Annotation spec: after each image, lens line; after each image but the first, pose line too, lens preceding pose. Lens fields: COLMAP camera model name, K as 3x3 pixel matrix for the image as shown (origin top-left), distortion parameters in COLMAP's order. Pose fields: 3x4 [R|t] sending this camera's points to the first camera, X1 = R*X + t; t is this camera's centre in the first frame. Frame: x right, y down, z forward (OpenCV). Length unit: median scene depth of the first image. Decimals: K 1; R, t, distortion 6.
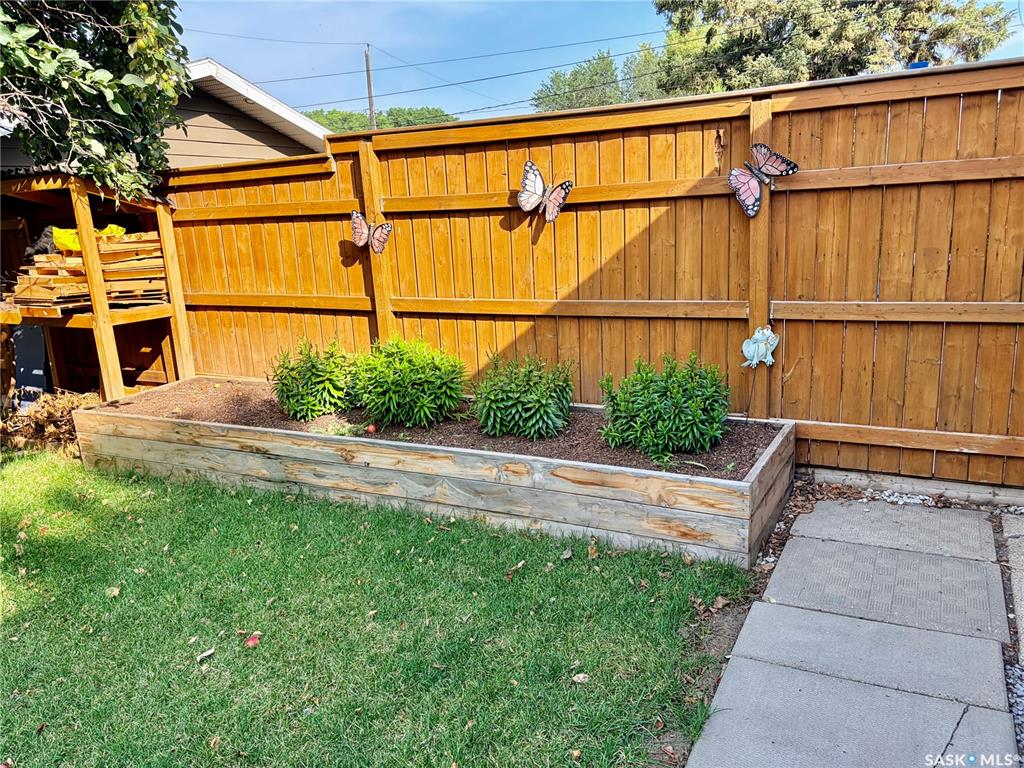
lens RADIAL K [[773.4, 0, 517.9], [0, 773.4, 385.8], [0, 0, 1]] dist [0.063675, -0.071441]
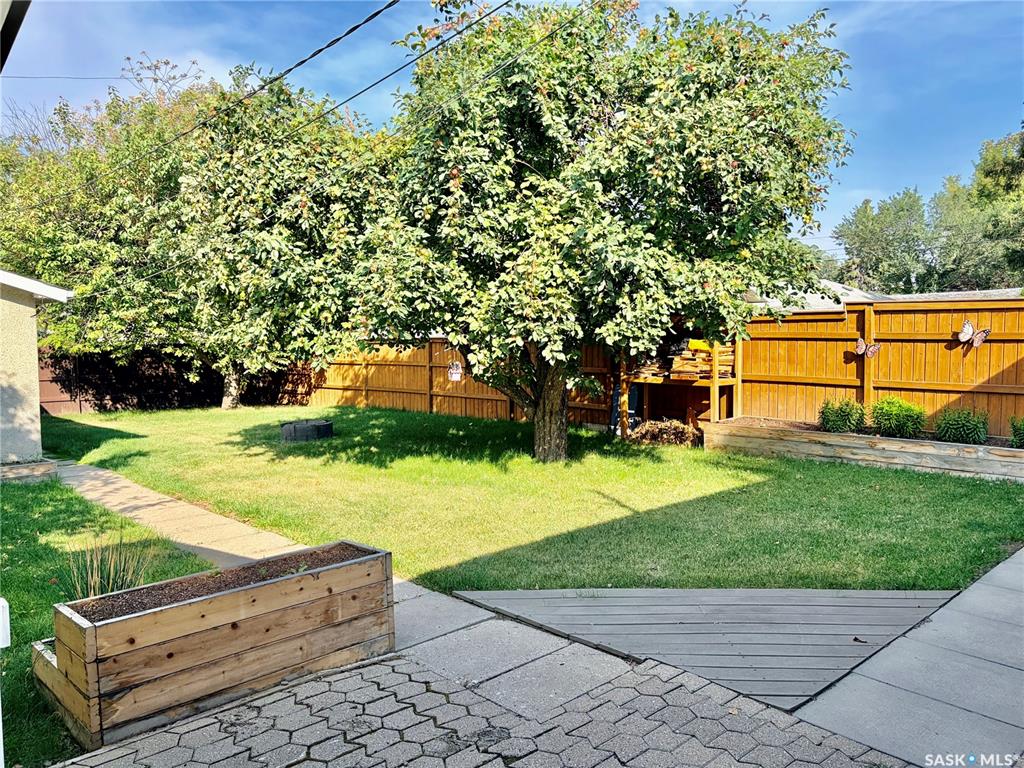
lens RADIAL K [[773.4, 0, 507.0], [0, 773.4, 379.5], [0, 0, 1]] dist [0.063675, -0.071441]
pose [[0.942573, 0.063840, -0.327842, -0.437804], [-0.112381, 0.984951, -0.131307, 0.287961], [0.314525, 0.160609, 0.935563, -1.334421]]
